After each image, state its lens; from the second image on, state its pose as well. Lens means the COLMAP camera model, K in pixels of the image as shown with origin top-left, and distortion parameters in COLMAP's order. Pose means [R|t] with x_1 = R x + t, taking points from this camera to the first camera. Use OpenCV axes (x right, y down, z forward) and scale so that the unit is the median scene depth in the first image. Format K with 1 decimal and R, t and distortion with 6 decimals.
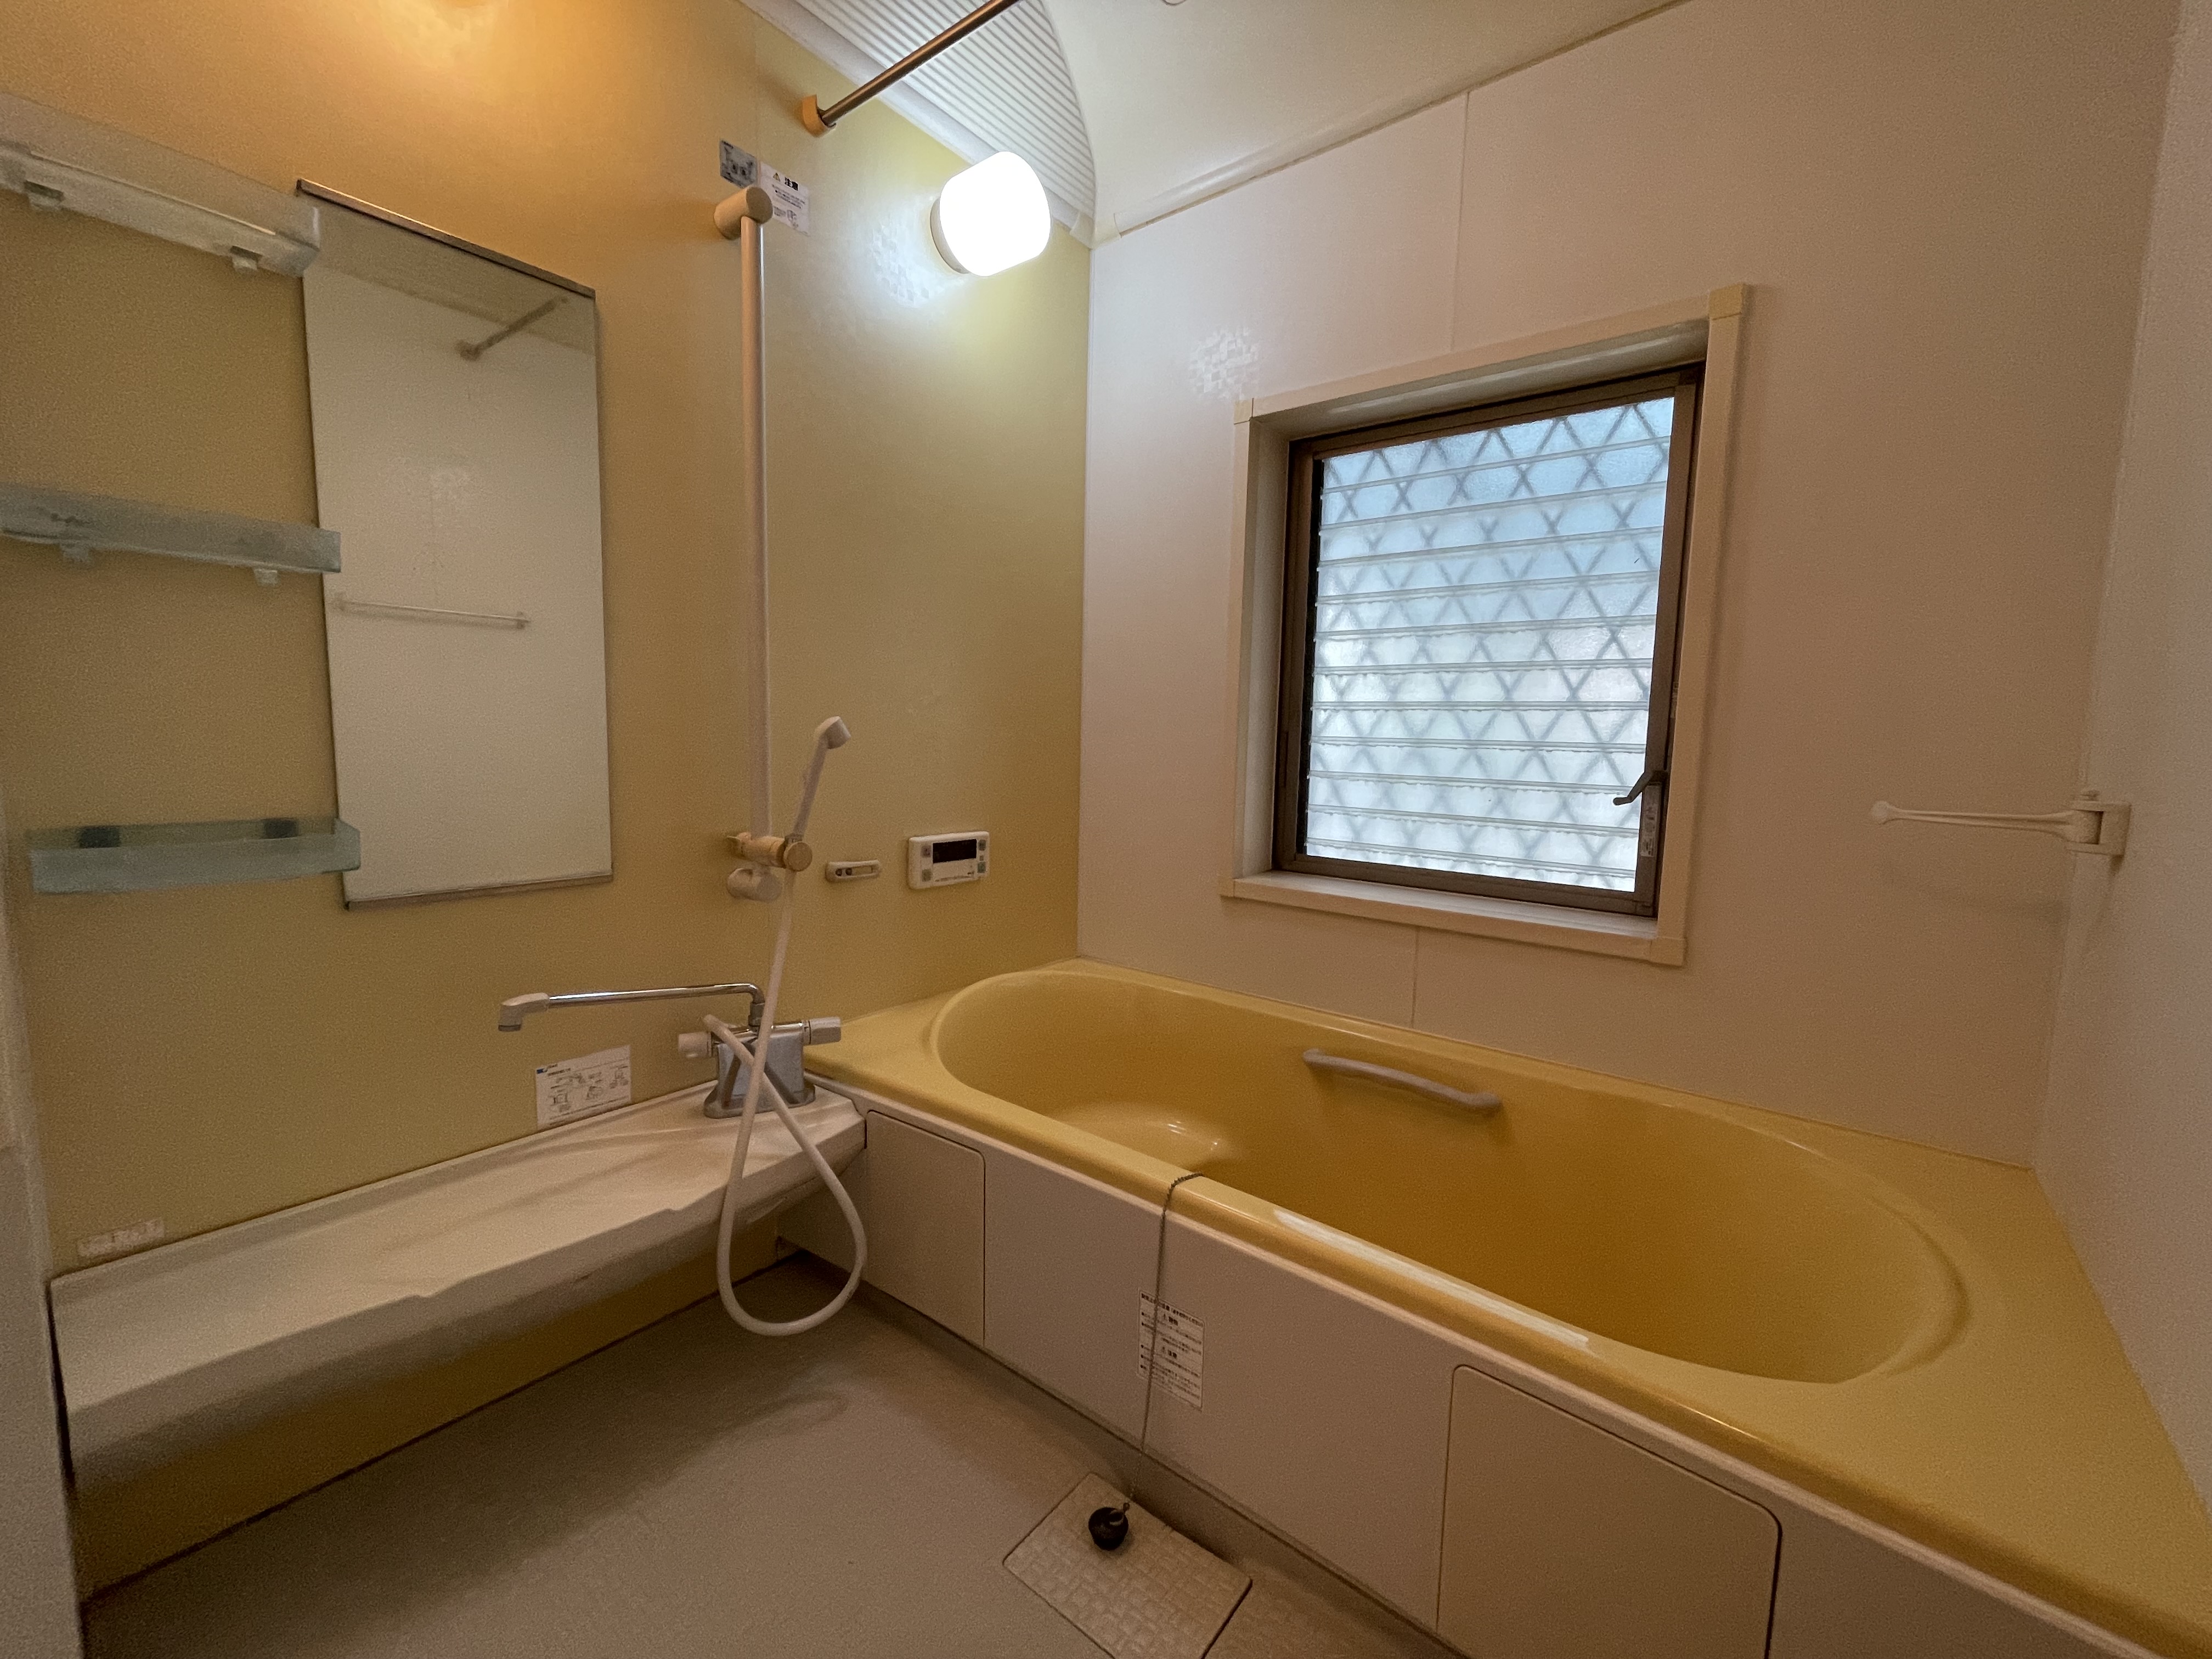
lens RADIAL K [[892.1, 0, 1183.0], [0, 892.1, 826.5], [0, 0, 1]] dist [-0.000351, 0.000067]
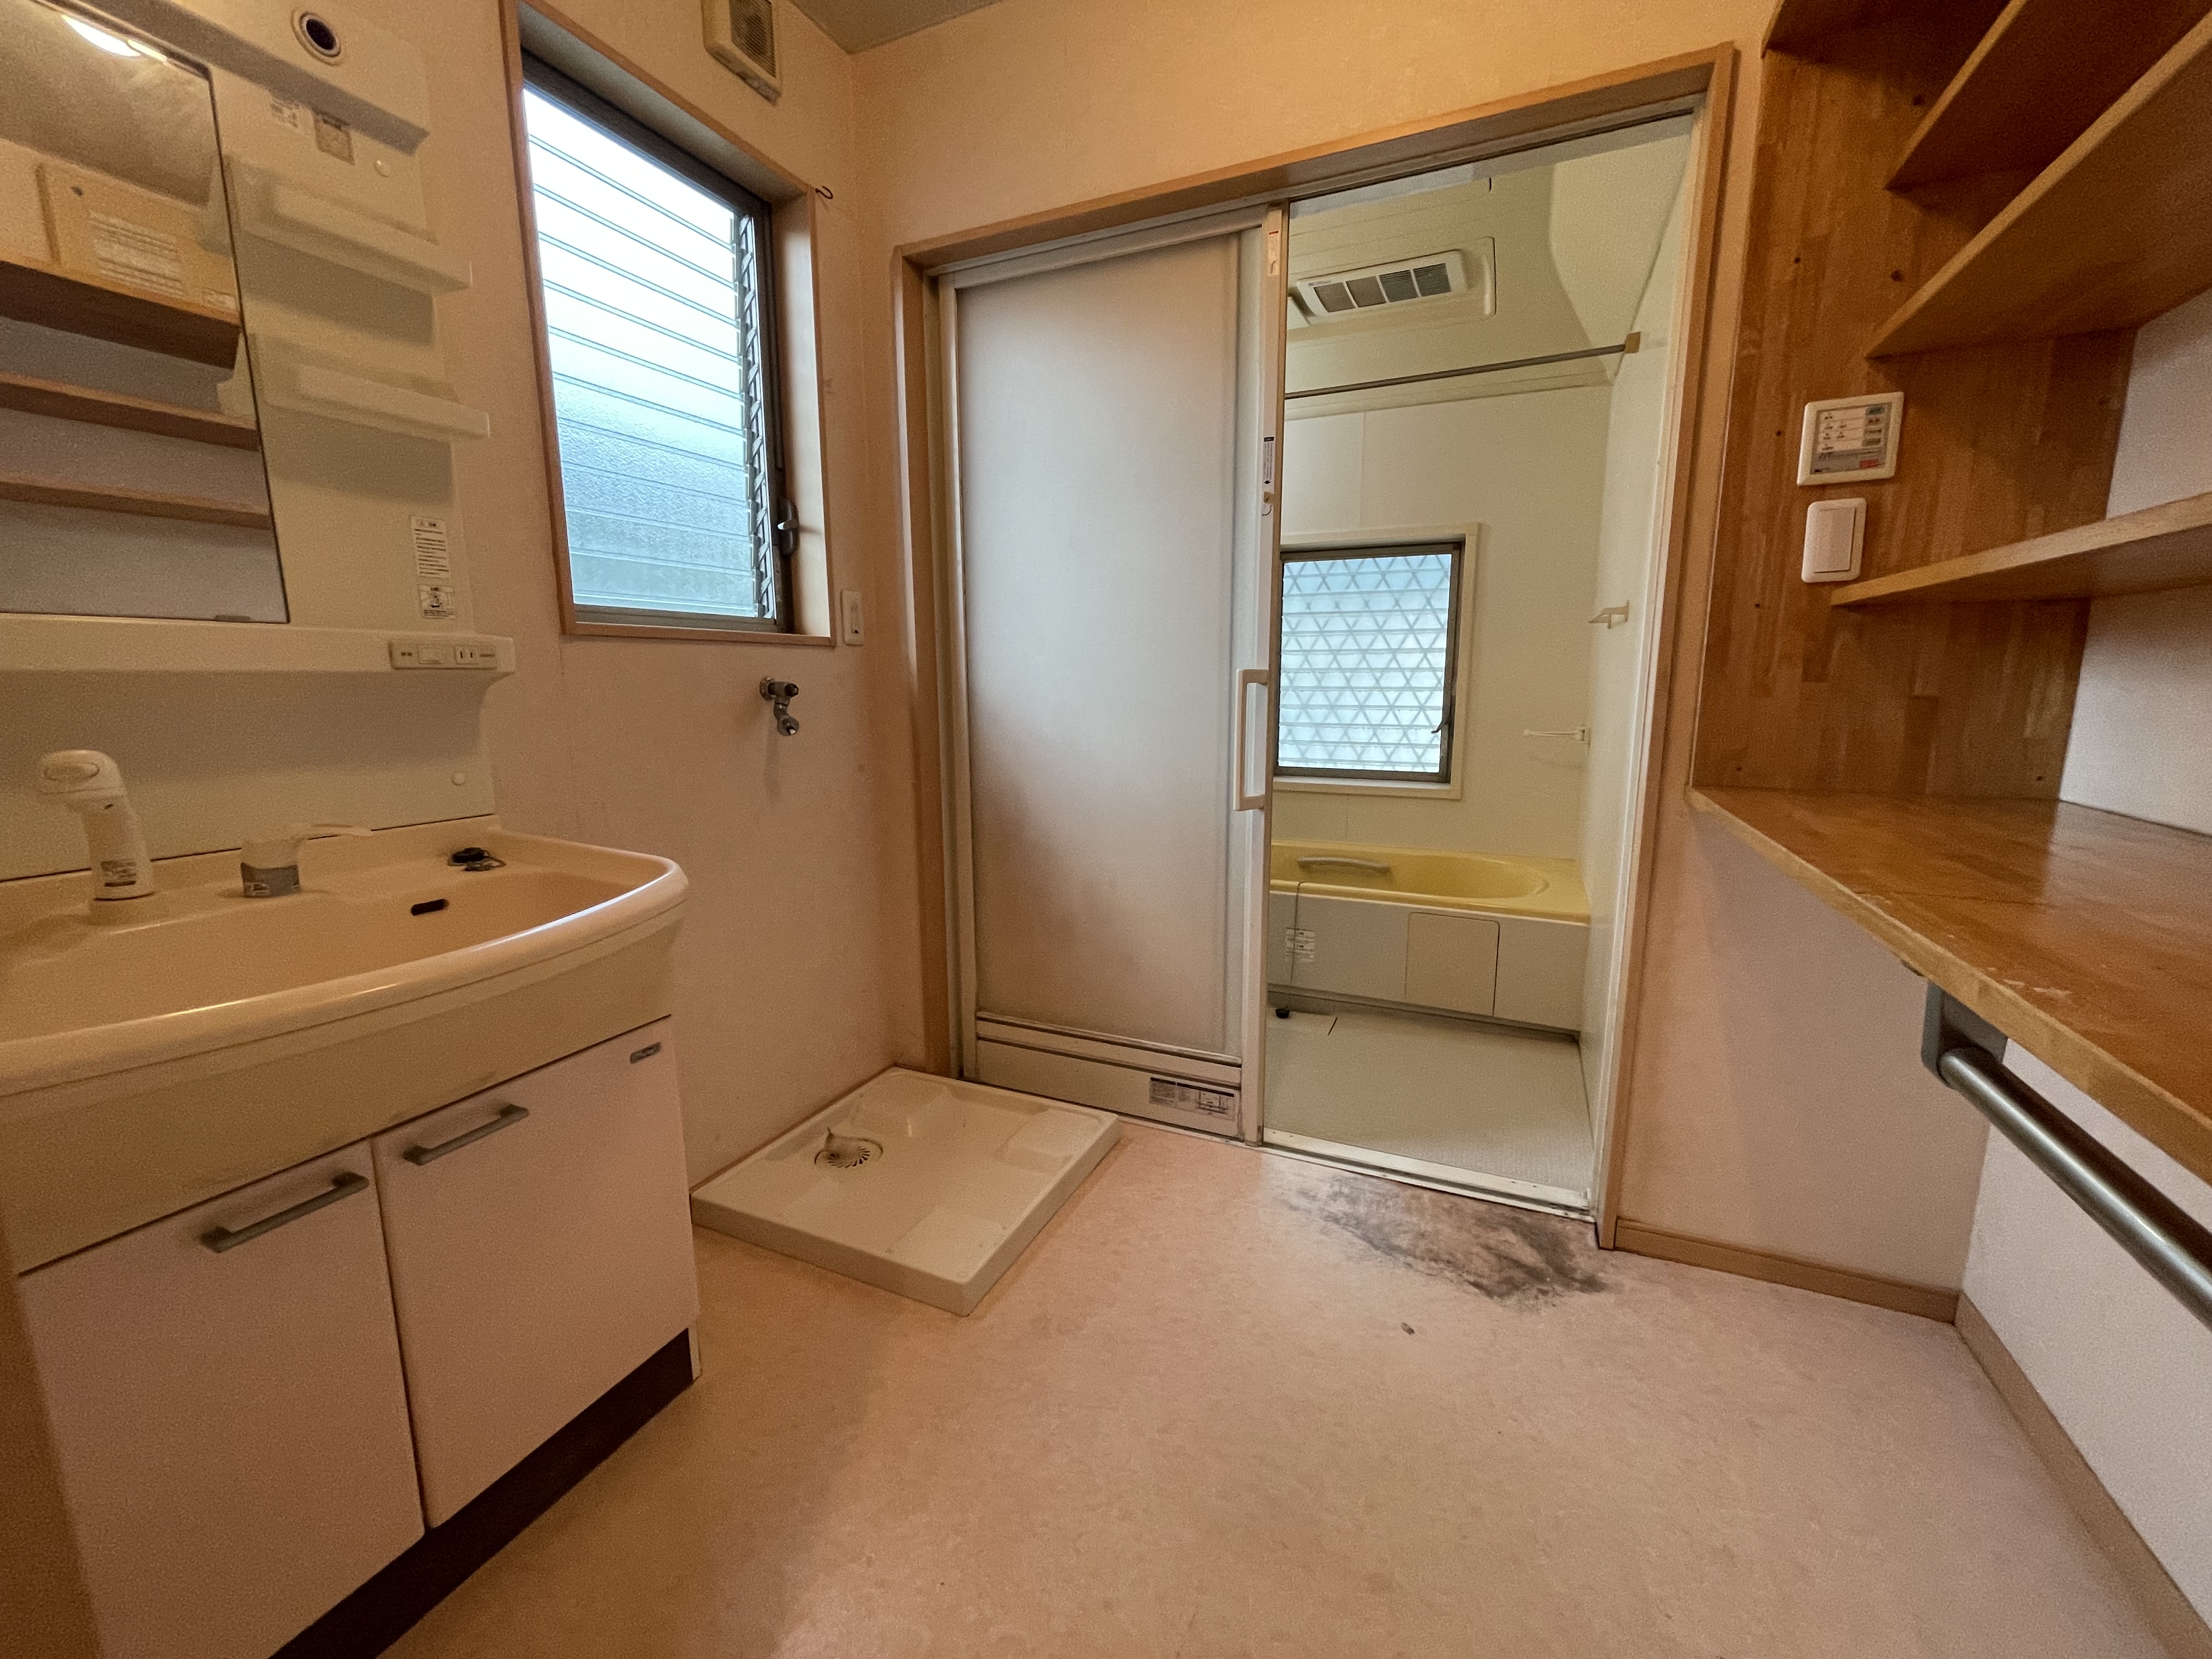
lens RADIAL K [[892.1, 0, 1101.2], [0, 892.1, 827.5], [0, 0, 1]] dist [-0.000351, 0.000067]
pose [[0.975521, -0.054424, 0.213064, -0.768590], [0.041560, 0.997058, 0.064399, 0.030089], [-0.215942, -0.053968, 0.974914, -0.966139]]
